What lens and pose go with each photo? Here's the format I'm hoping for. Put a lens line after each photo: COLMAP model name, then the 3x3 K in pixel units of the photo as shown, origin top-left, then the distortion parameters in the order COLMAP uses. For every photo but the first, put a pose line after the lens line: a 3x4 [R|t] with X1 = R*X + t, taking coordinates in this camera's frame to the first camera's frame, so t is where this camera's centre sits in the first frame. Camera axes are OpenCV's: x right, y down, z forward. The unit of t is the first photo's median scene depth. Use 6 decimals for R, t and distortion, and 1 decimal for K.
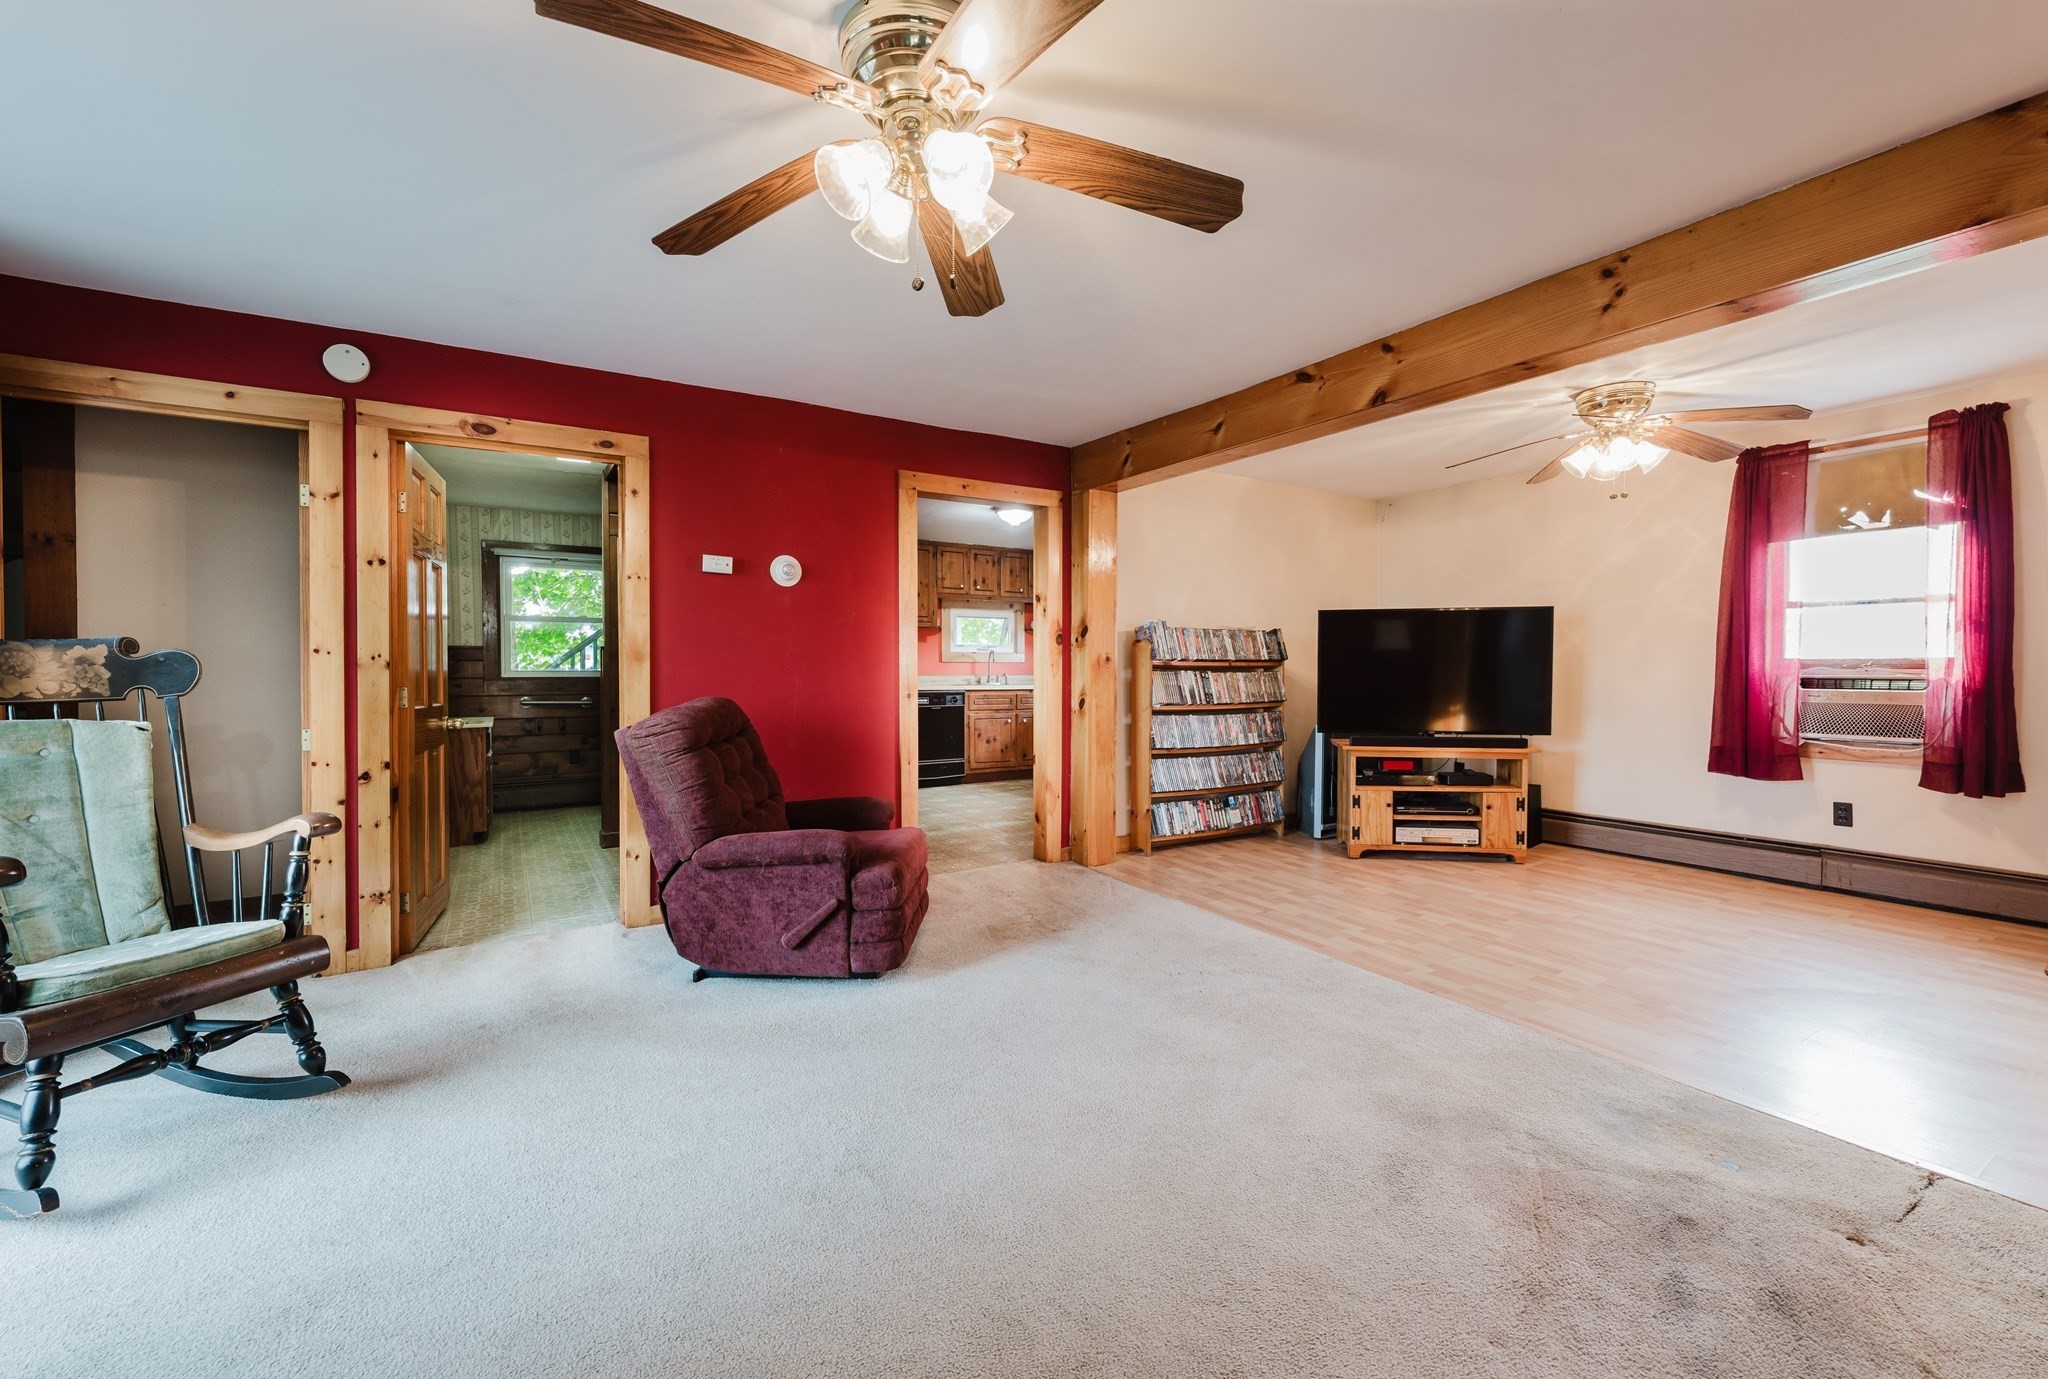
lens RADIAL K [[844.6, 0, 1040.5], [0, 844.6, 686.9], [0, 0, 1]] dist [-0.006169, -0.001982]
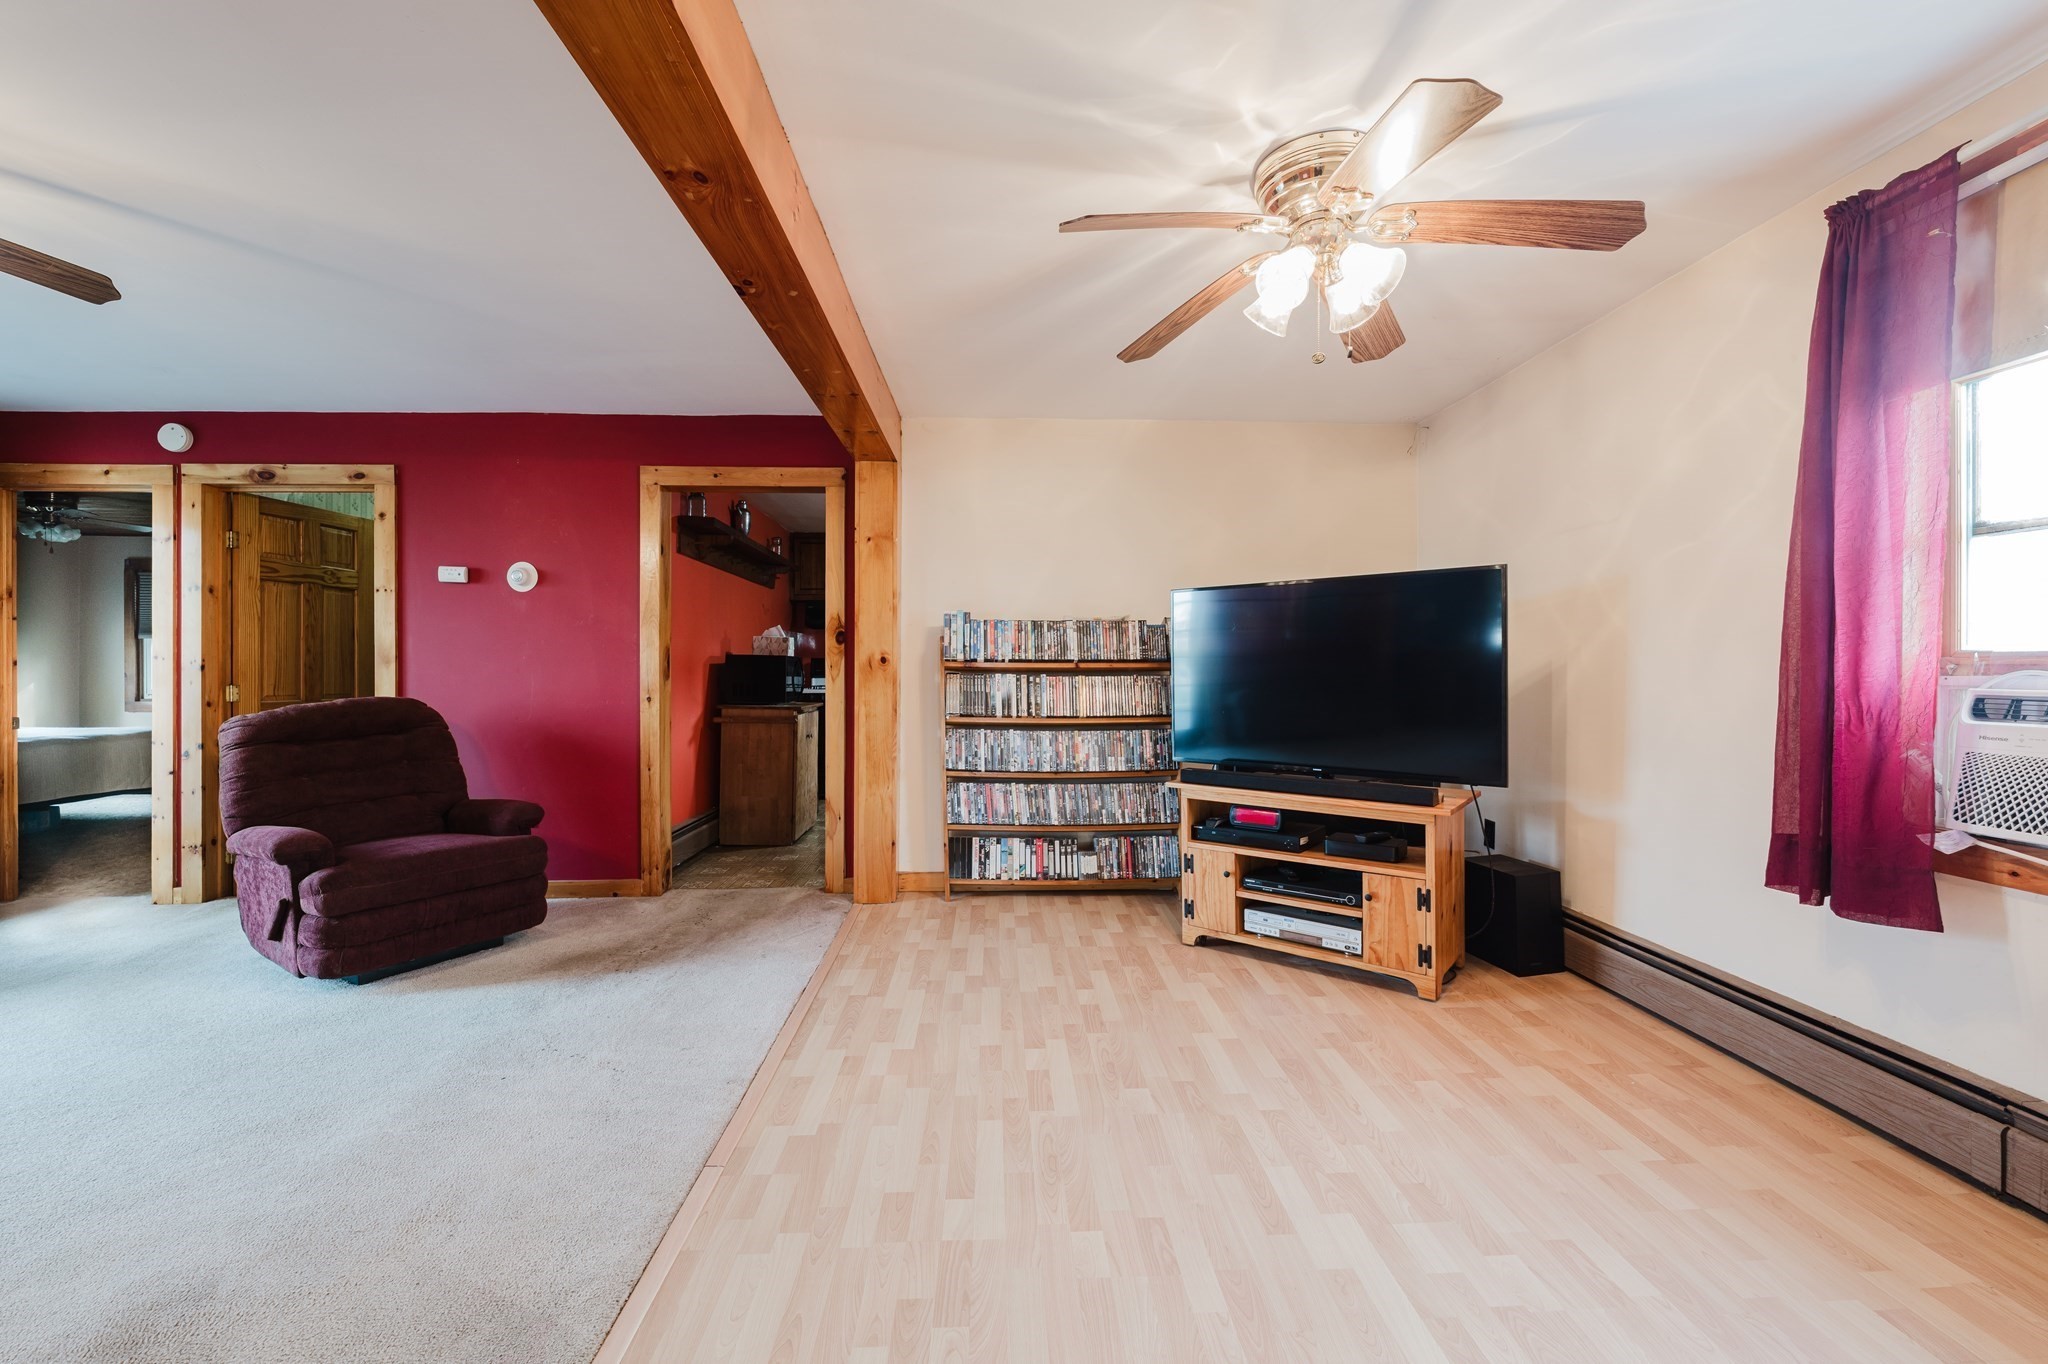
lens RADIAL K [[844.6, 0, 1027.8], [0, 844.6, 680.4], [0, 0, 1]] dist [-0.006169, -0.001982]
pose [[0.866698, 0.007328, -0.498780, 0.608924], [-0.011156, 0.999927, -0.004695, -0.009744], [0.498709, 0.009633, 0.866716, 0.333749]]
